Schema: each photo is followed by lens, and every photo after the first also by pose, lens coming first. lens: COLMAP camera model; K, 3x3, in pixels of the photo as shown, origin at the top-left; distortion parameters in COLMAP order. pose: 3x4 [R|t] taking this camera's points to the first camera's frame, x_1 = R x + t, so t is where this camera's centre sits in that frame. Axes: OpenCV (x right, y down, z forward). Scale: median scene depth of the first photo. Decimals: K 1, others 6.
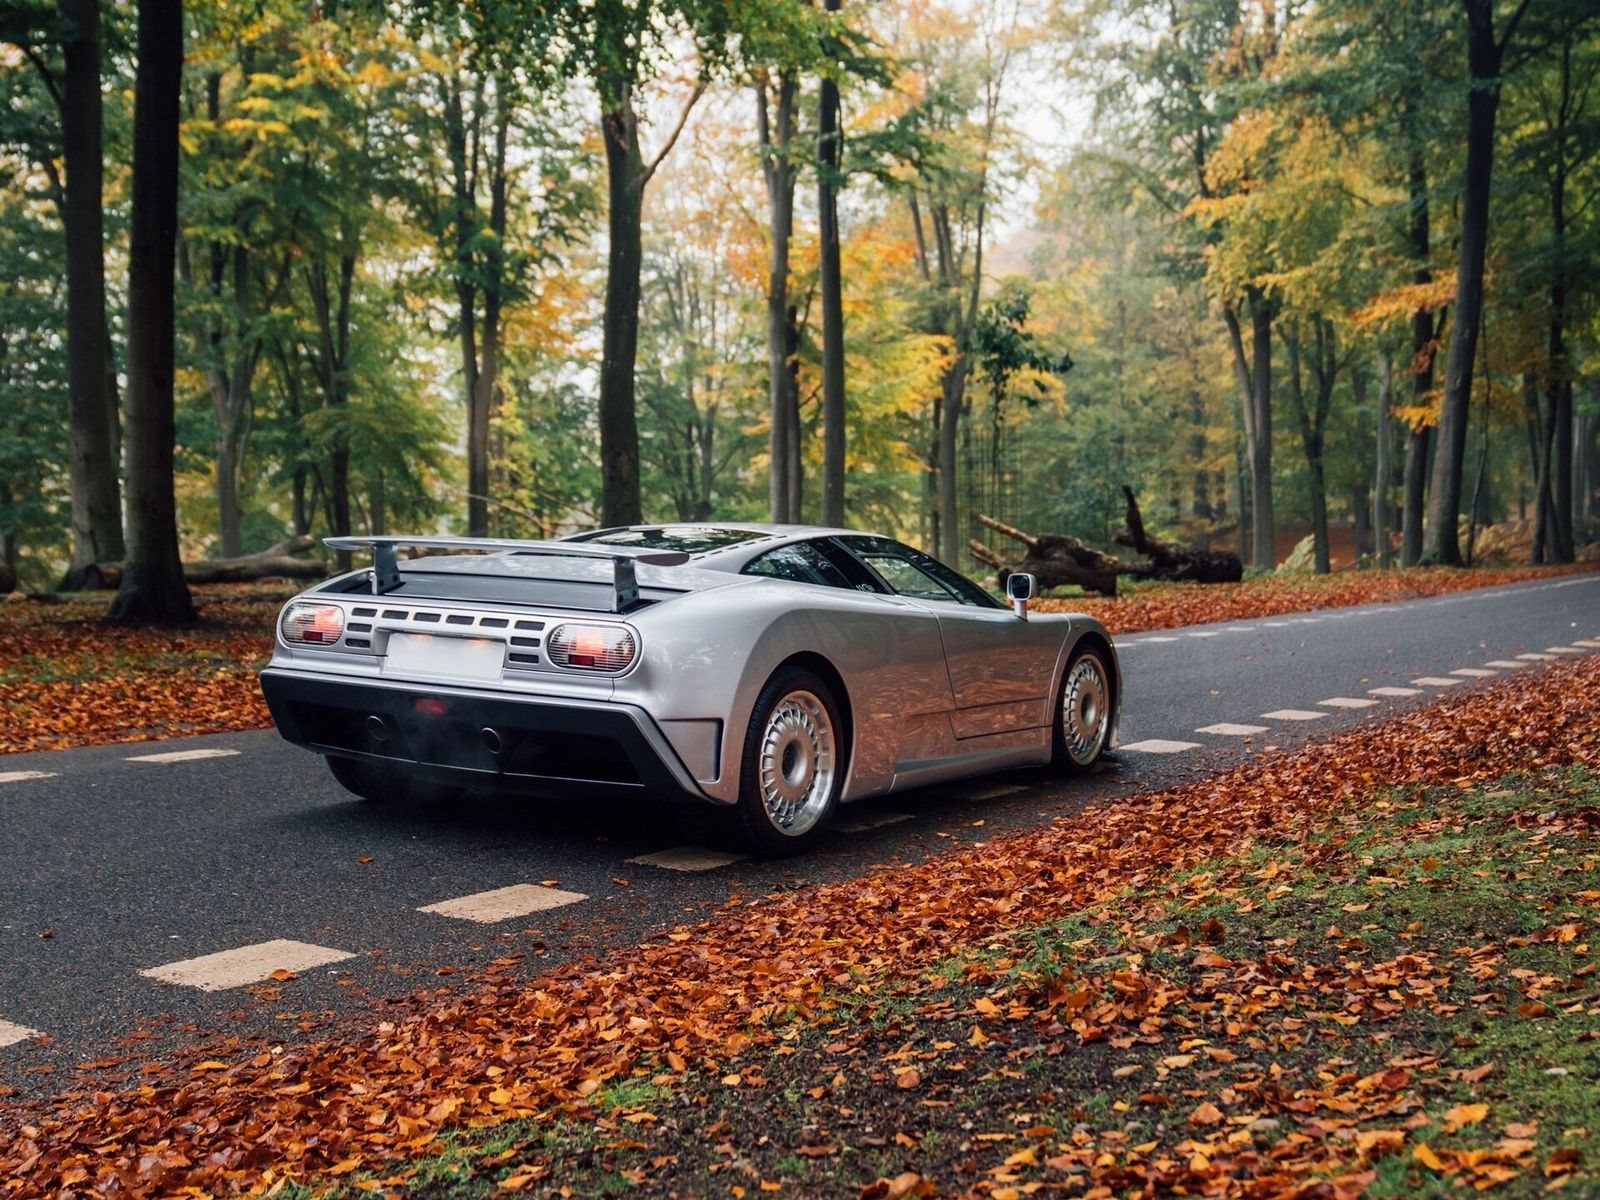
lens RADIAL K [[2004.2, 0, 800.0], [0, 2004.2, 600.0], [0, 0, 1]] dist [-0.015077, 0.016556]
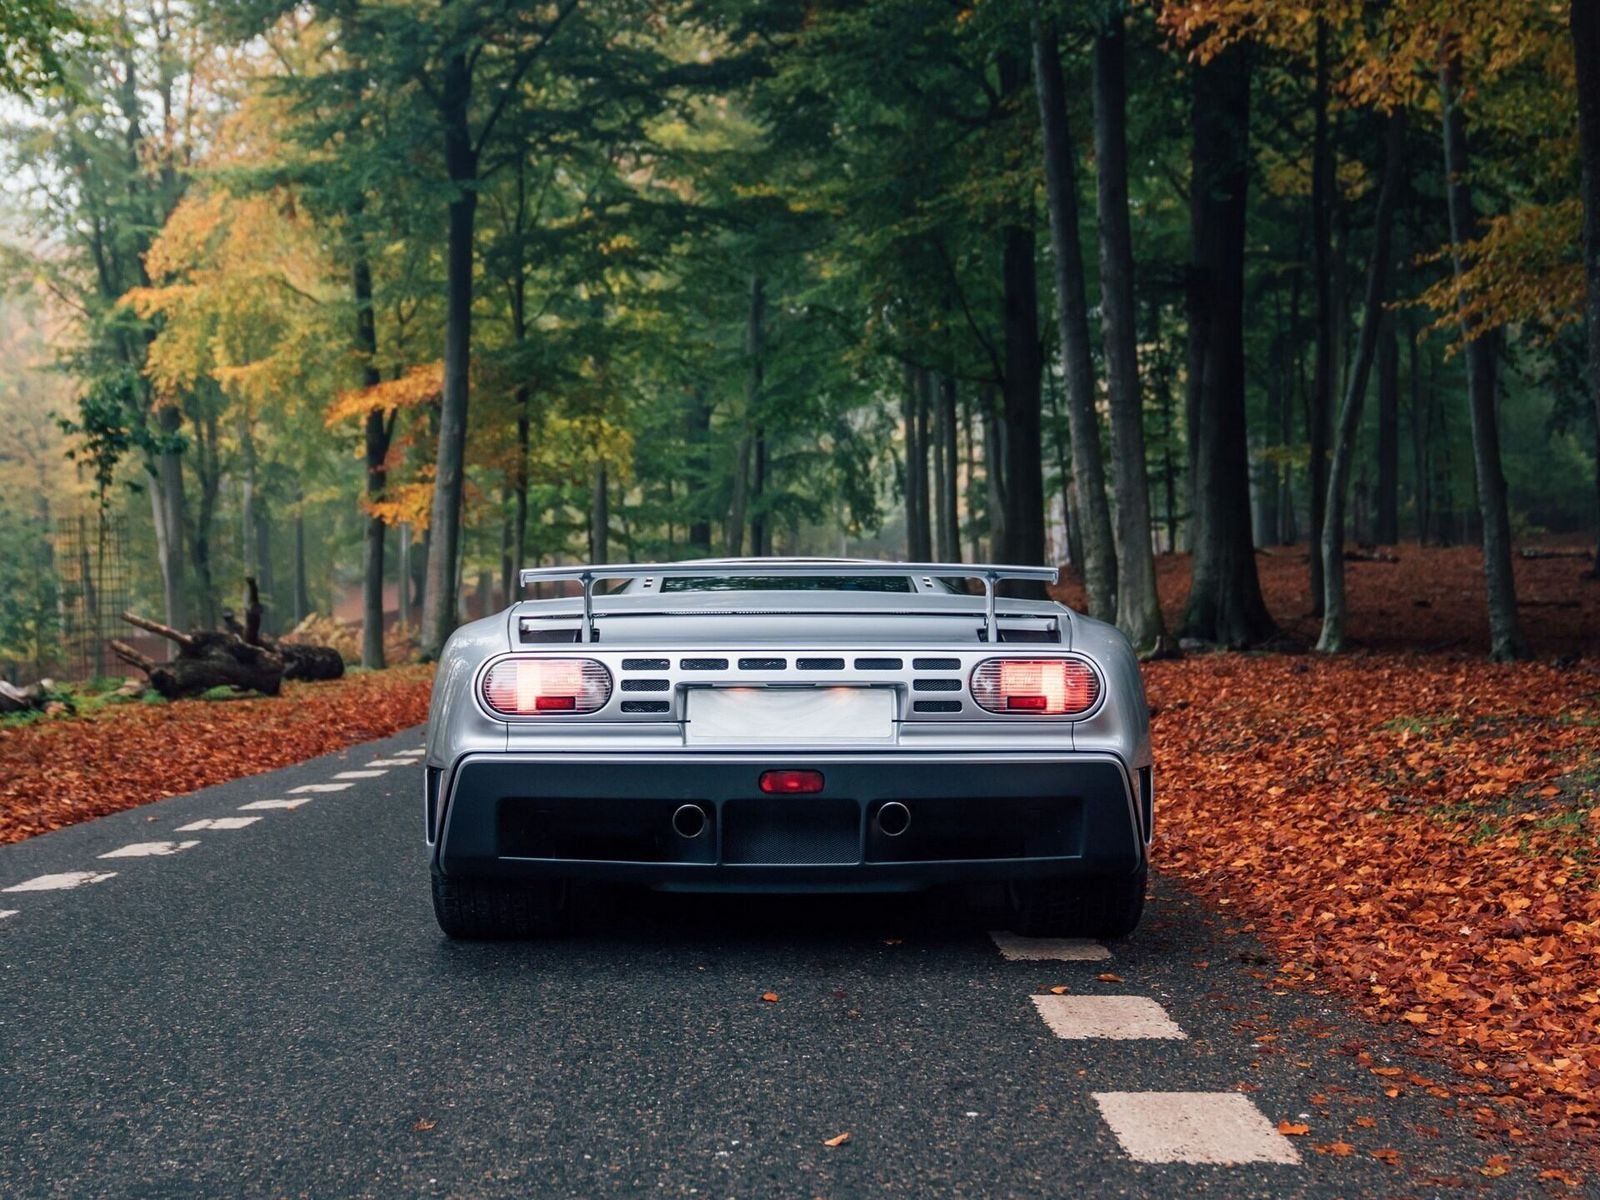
lens RADIAL K [[2052.4, 0, 731.9], [0, 2052.4, 556.5], [0, 0, 1]] dist [-0.031445, 0.043810]
pose [[0.852605, -0.016451, 0.522298, -0.144666], [0.056825, 0.996496, -0.061373, 0.003638], [-0.519458, 0.082007, 0.850552, 0.085423]]
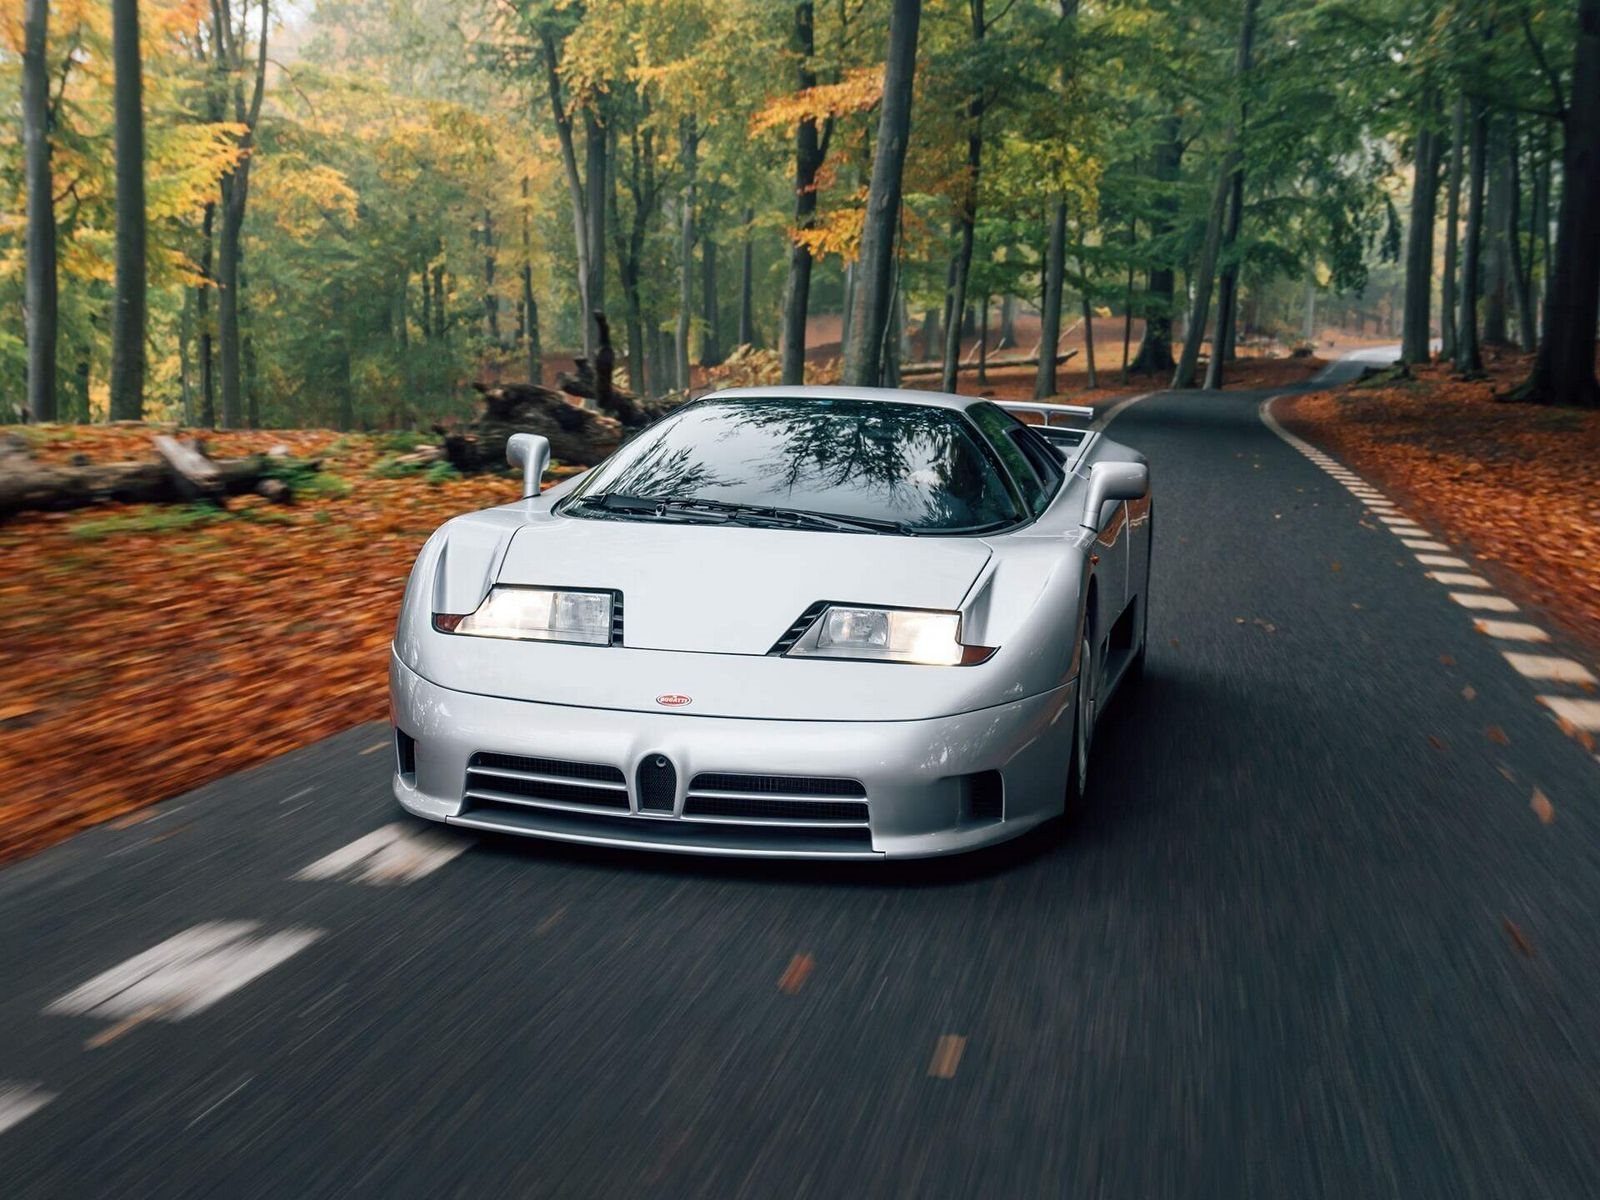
lens RADIAL K [[2052.4, 0, 731.9], [0, 2052.4, 556.5], [0, 0, 1]] dist [-0.031445, 0.043810]
pose [[0.944890, -0.010989, 0.327203, -0.033135], [-0.009549, 0.998086, 0.061094, -0.016714], [-0.327248, -0.060852, 0.942977, 0.302269]]
